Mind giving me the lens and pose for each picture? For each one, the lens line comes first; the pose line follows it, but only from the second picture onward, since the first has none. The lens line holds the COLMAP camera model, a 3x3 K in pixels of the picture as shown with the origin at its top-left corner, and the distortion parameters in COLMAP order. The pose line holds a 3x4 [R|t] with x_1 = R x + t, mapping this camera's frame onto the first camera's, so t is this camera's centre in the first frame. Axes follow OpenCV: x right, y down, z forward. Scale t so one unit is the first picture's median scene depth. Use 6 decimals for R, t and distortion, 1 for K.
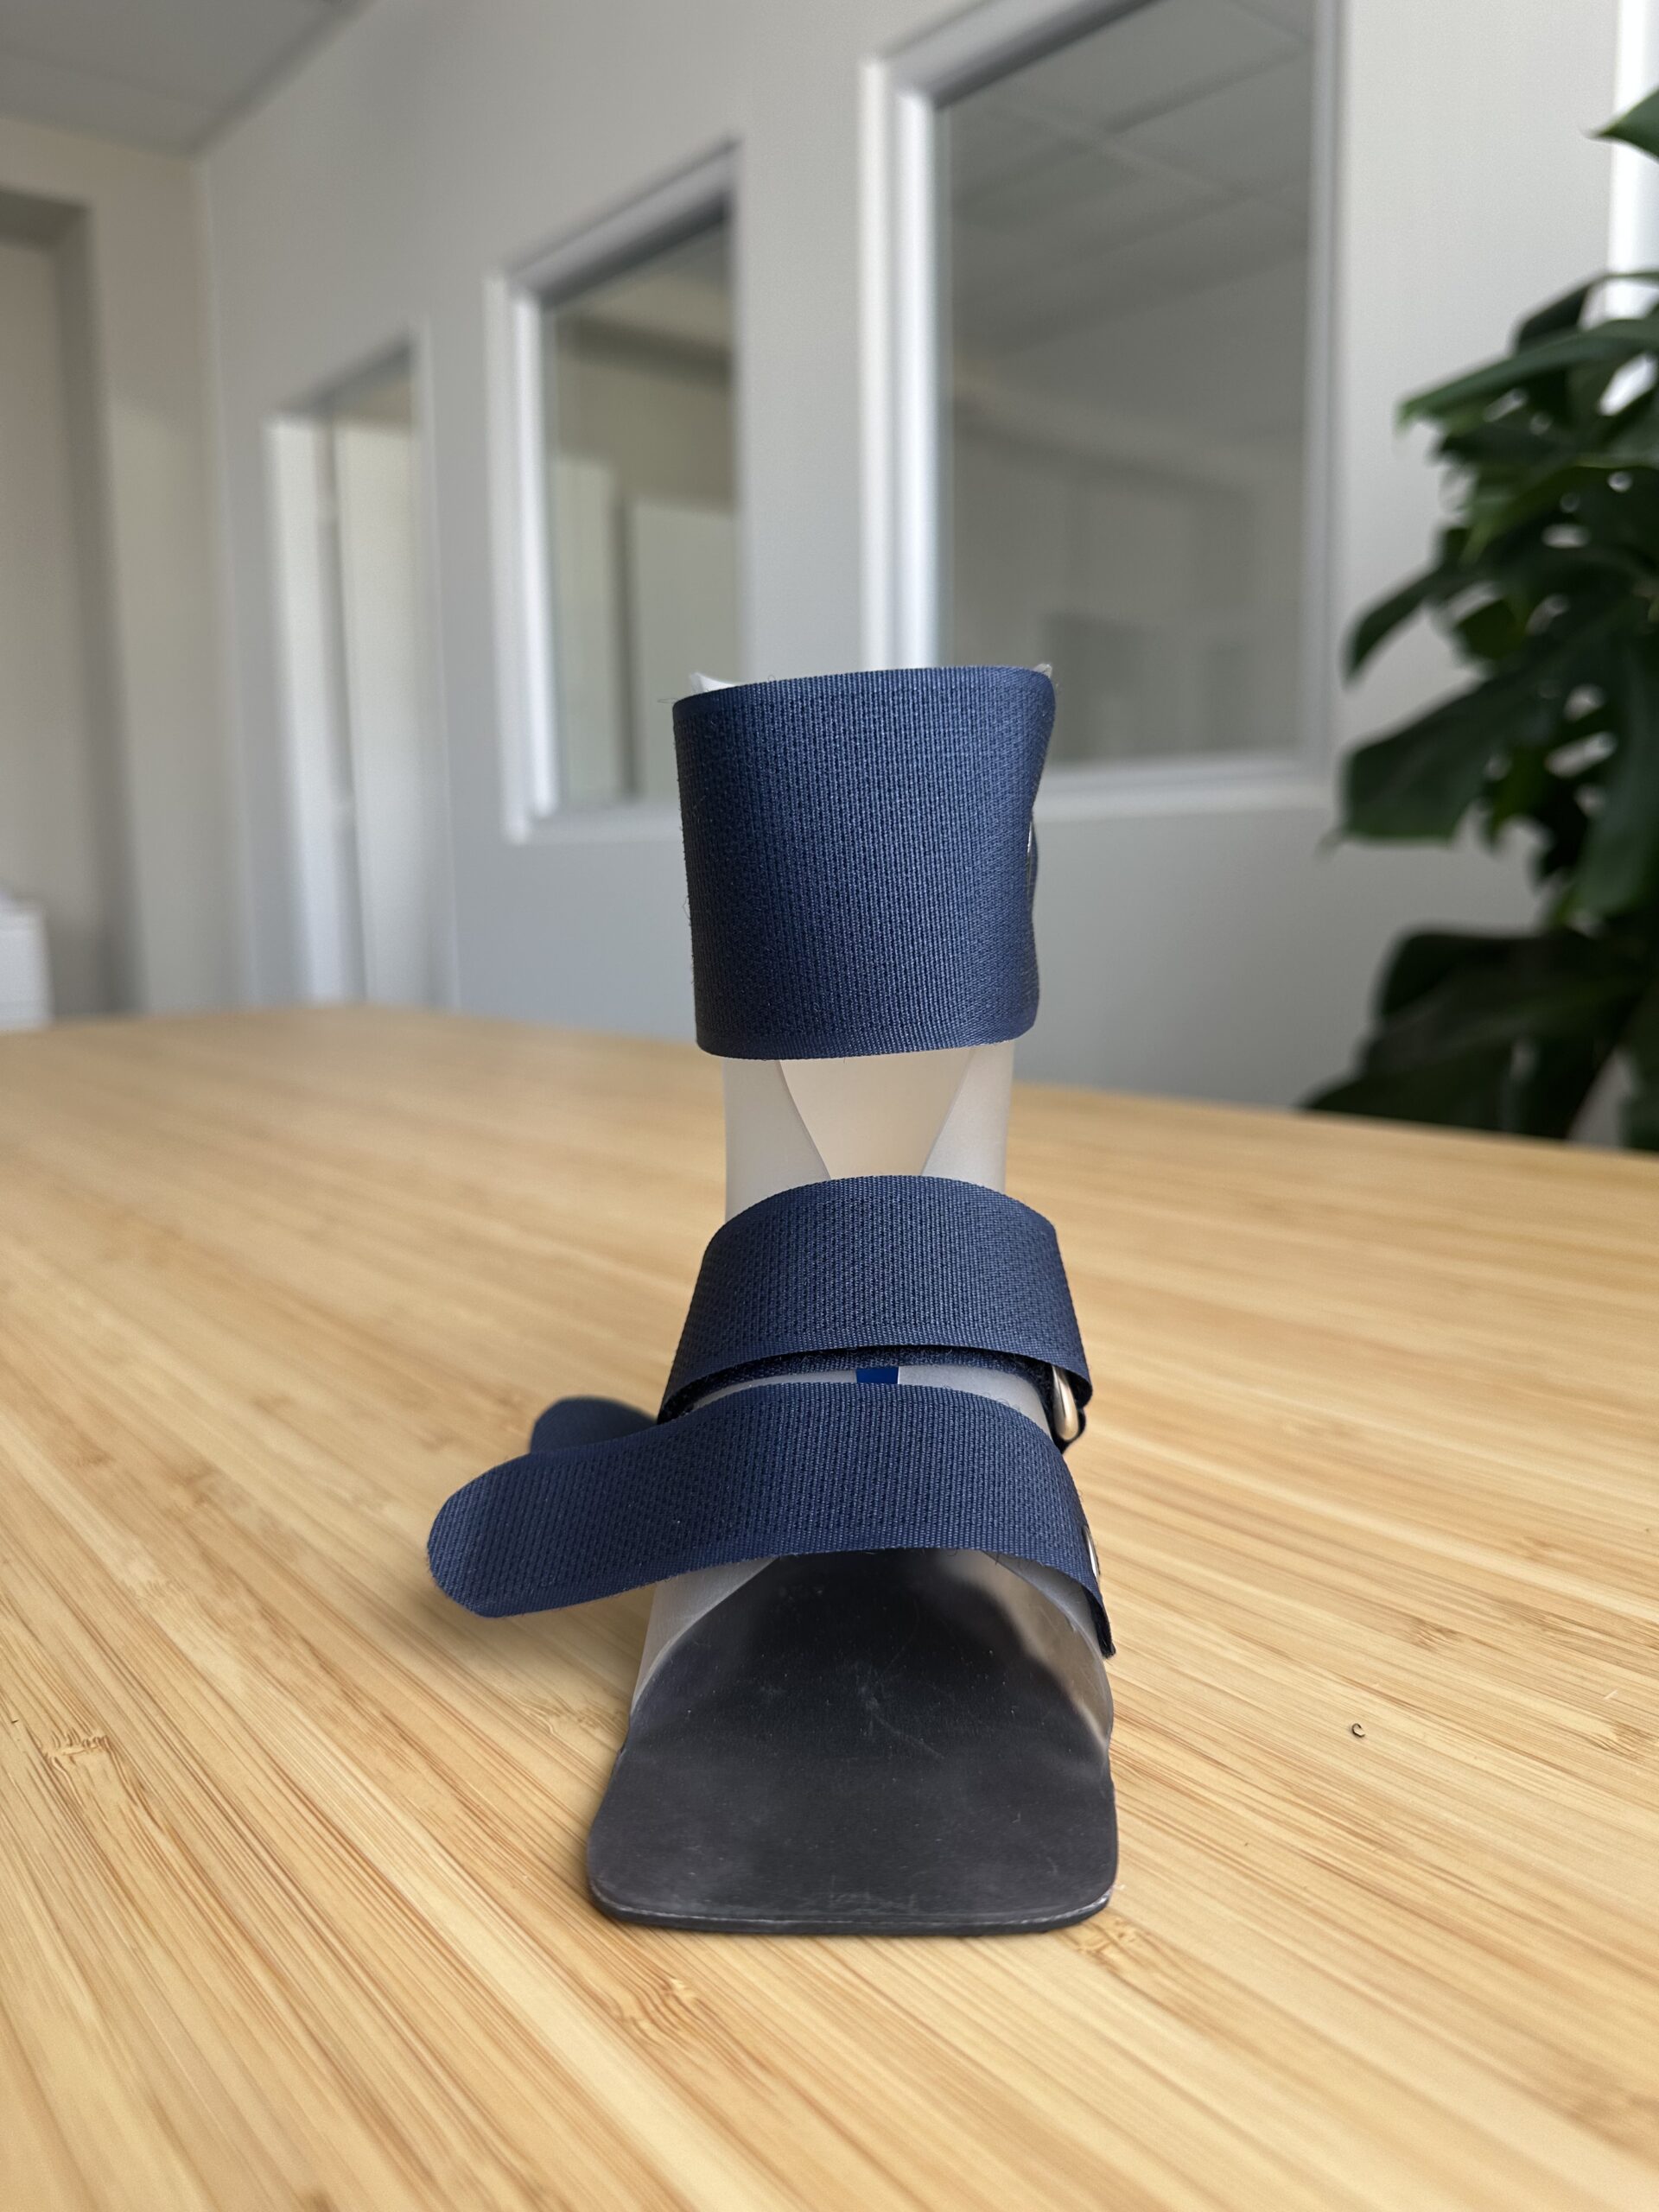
lens RADIAL K [[1623.7, 0, 829.5], [0, 1623.7, 1106.0], [0, 0, 1]] dist [-0.032720, 0.002381]
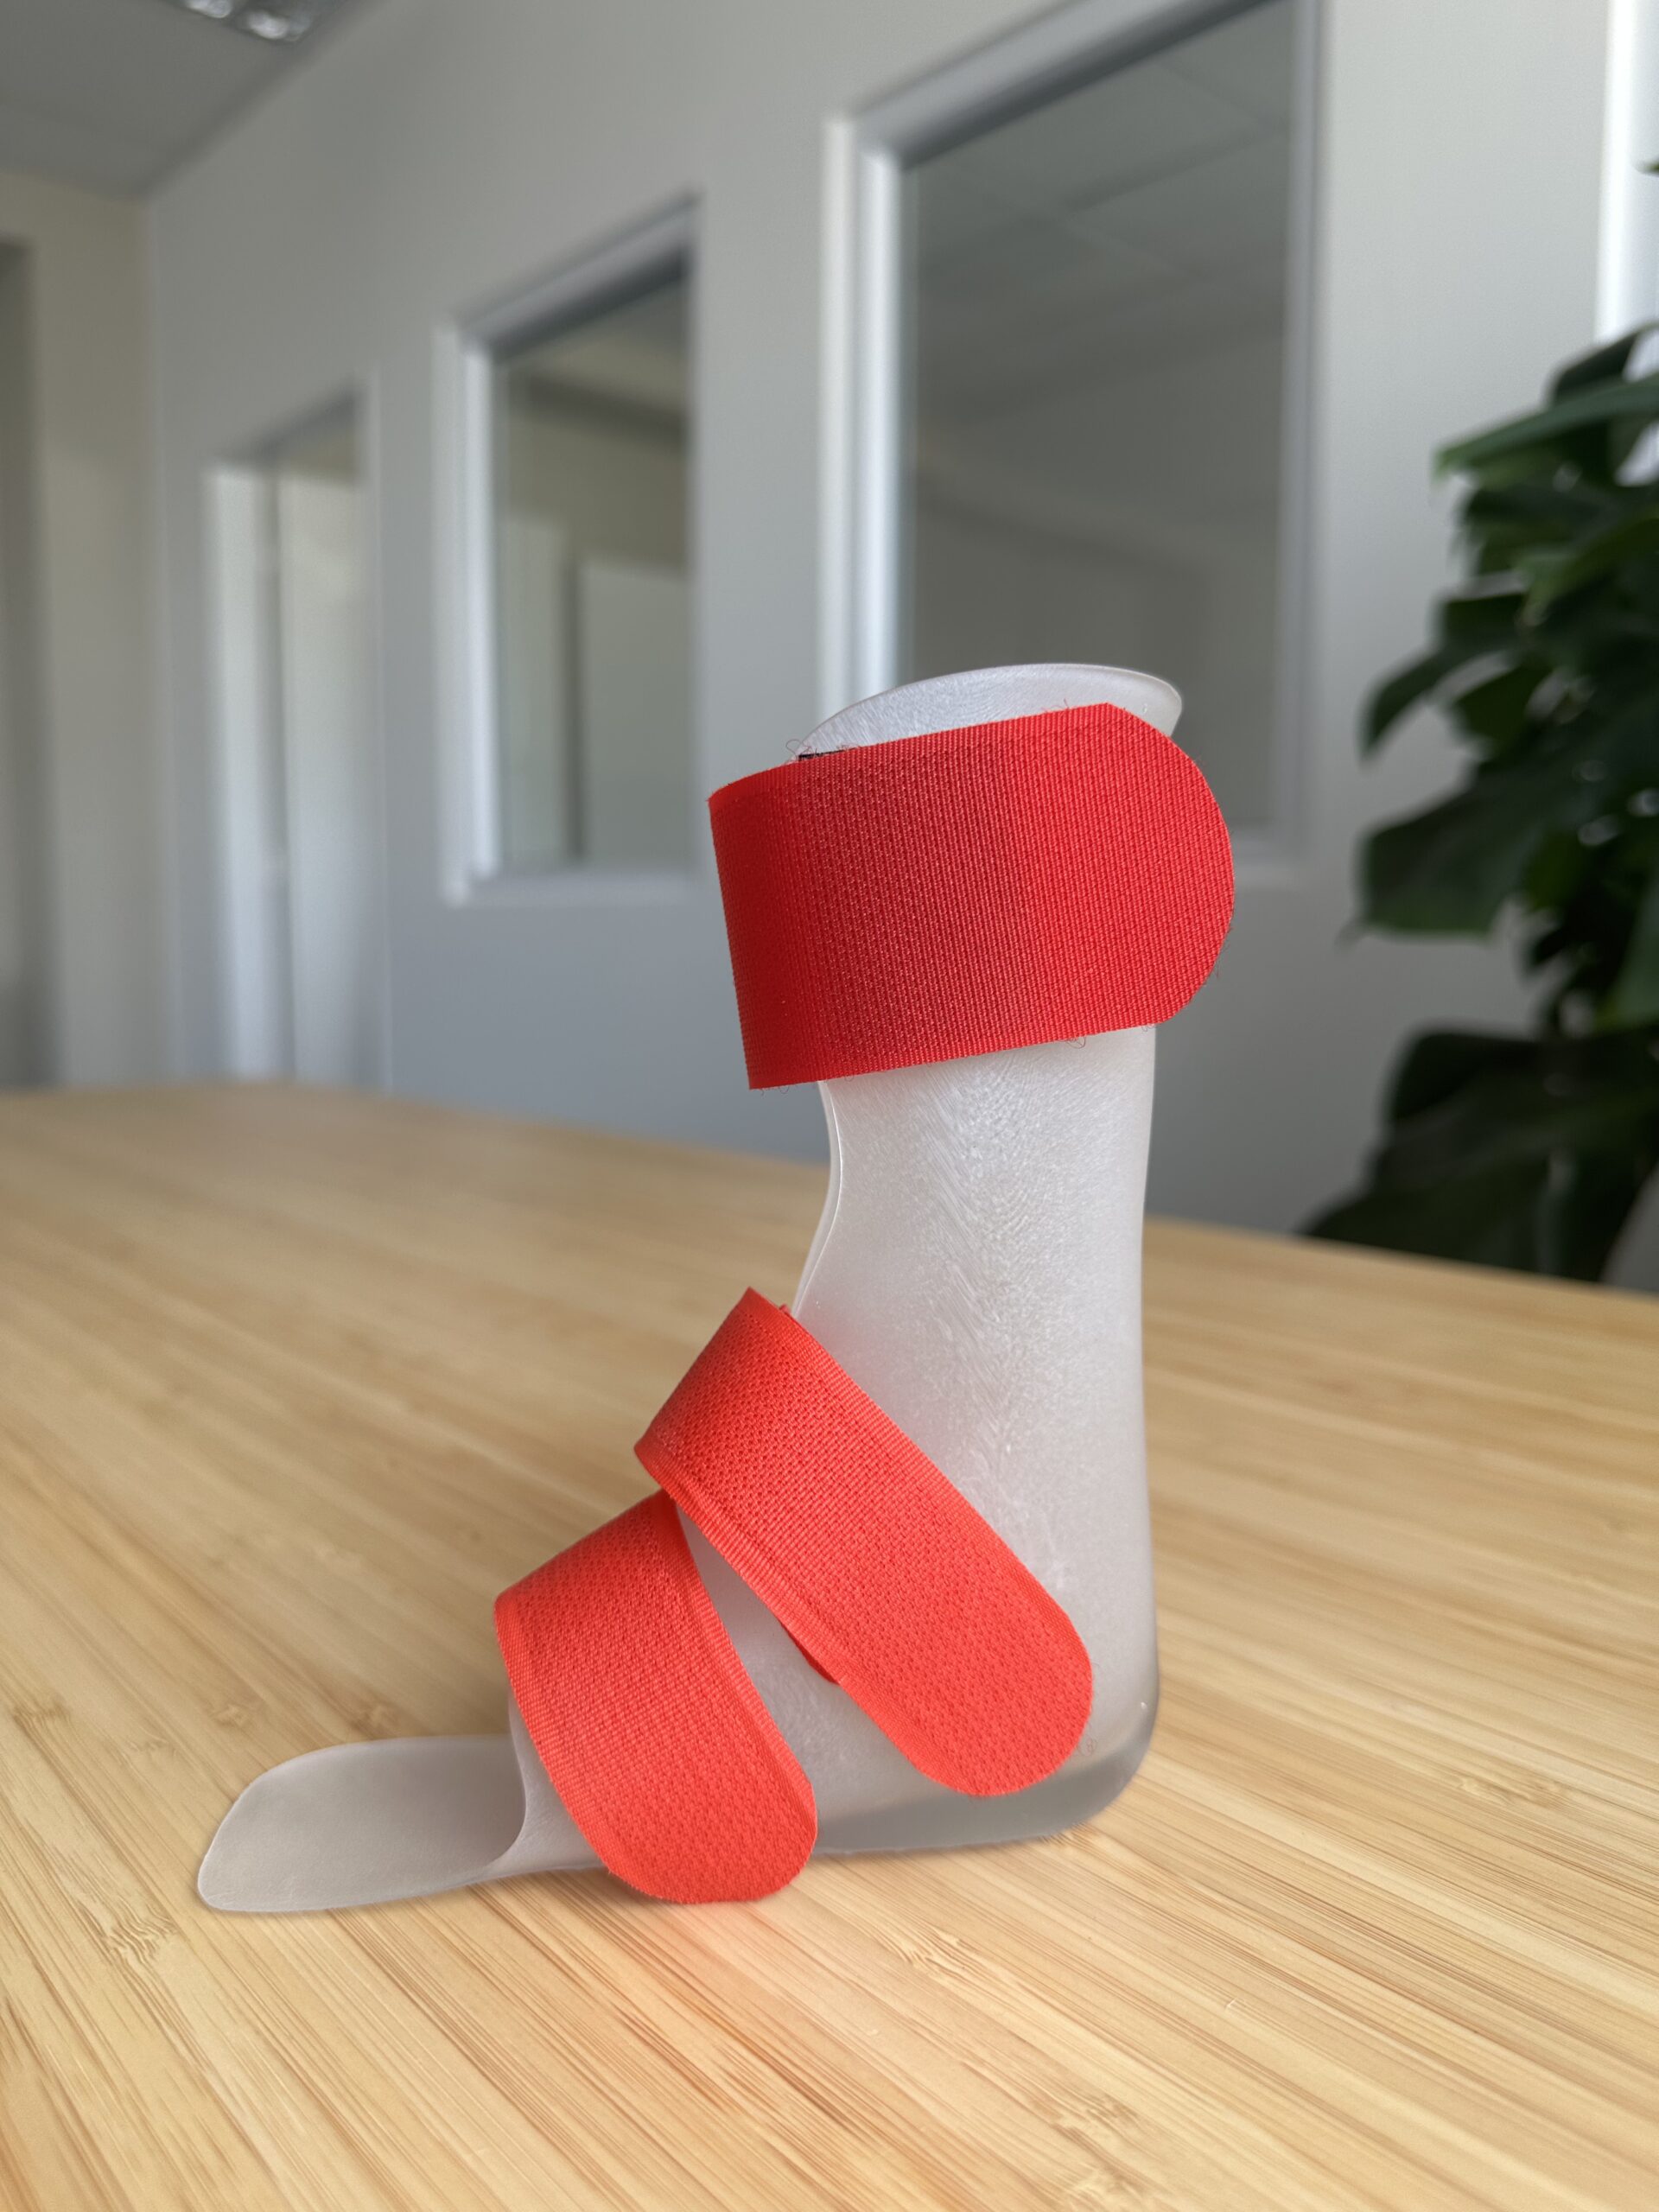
lens RADIAL K [[1645.2, 0, 829.5], [0, 1645.2, 1106.0], [0, 0, 1]] dist [-0.028104, -0.000233]
pose [[0.999260, 0.016358, 0.034801, -0.036760], [-0.014862, 0.998973, -0.042812, -0.088291], [-0.035466, 0.042263, 0.998477, 0.379391]]
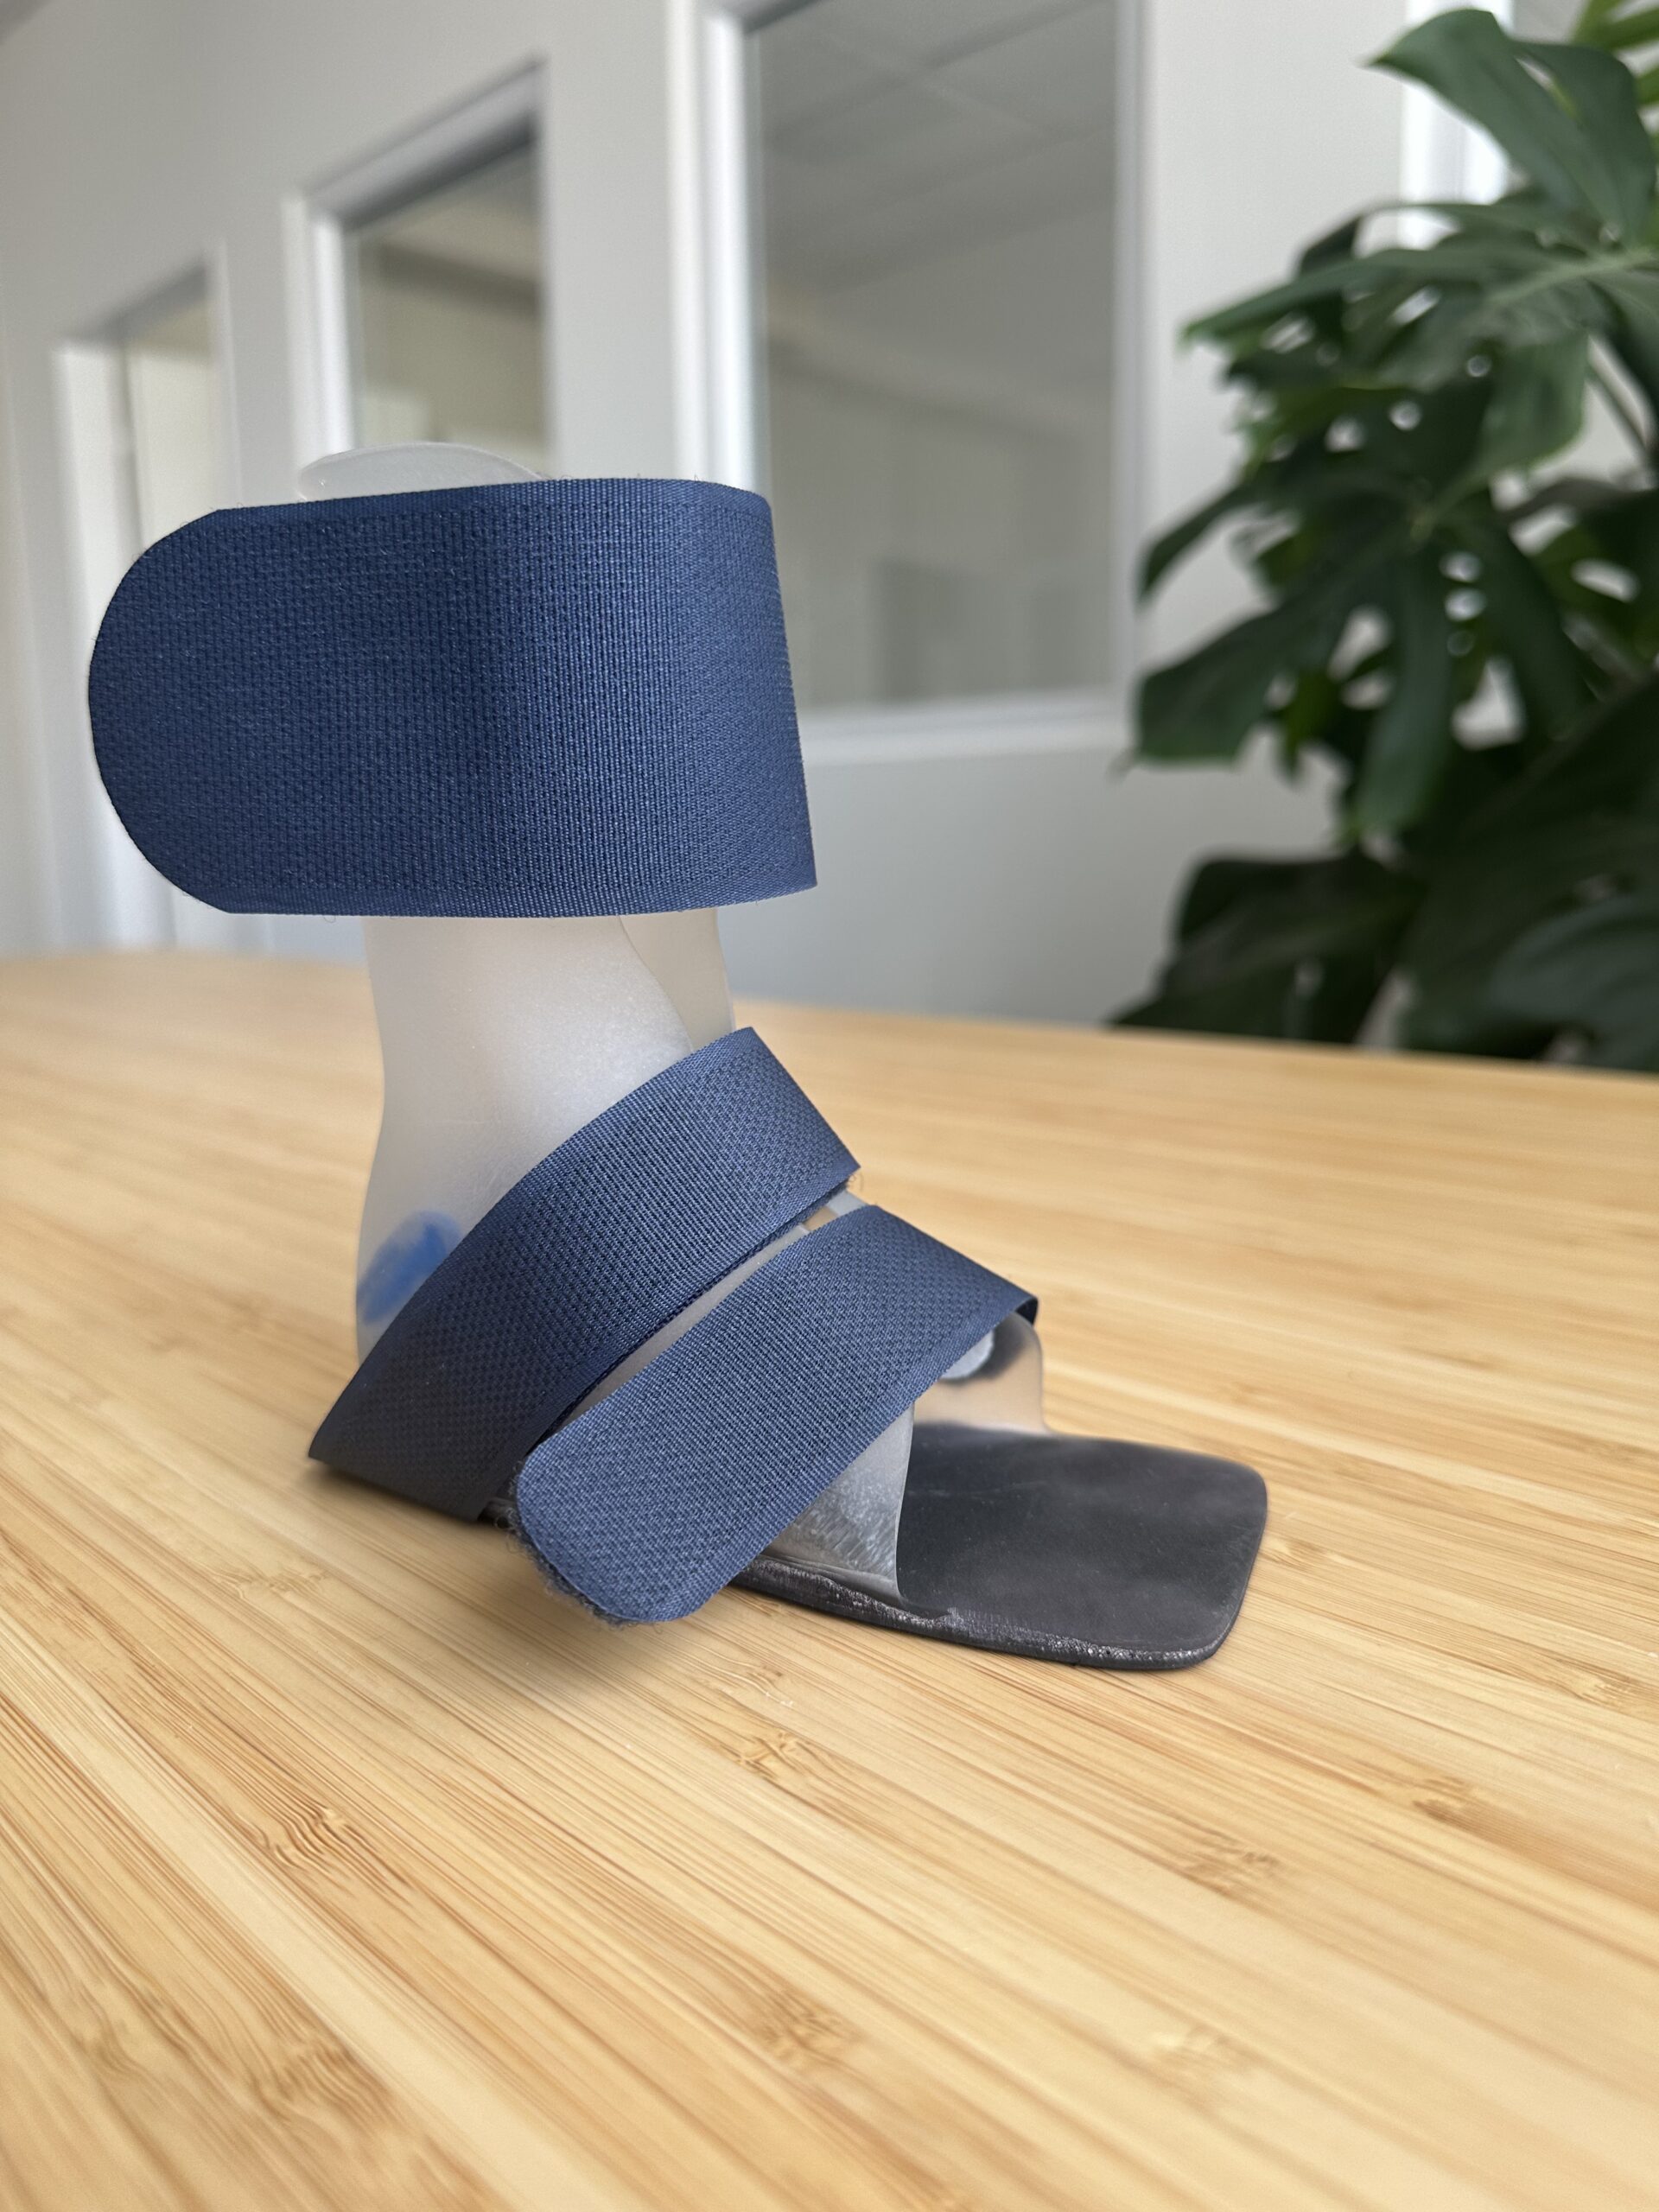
lens RADIAL K [[1628.1, 0, 818.3], [0, 1628.1, 1111.3], [0, 0, 1]] dist [-0.035945, -0.003088]
pose [[0.995614, -0.022599, 0.090790, 0.085084], [0.019604, 0.999238, 0.033739, 0.058342], [-0.091483, -0.031811, 0.995298, -0.002125]]
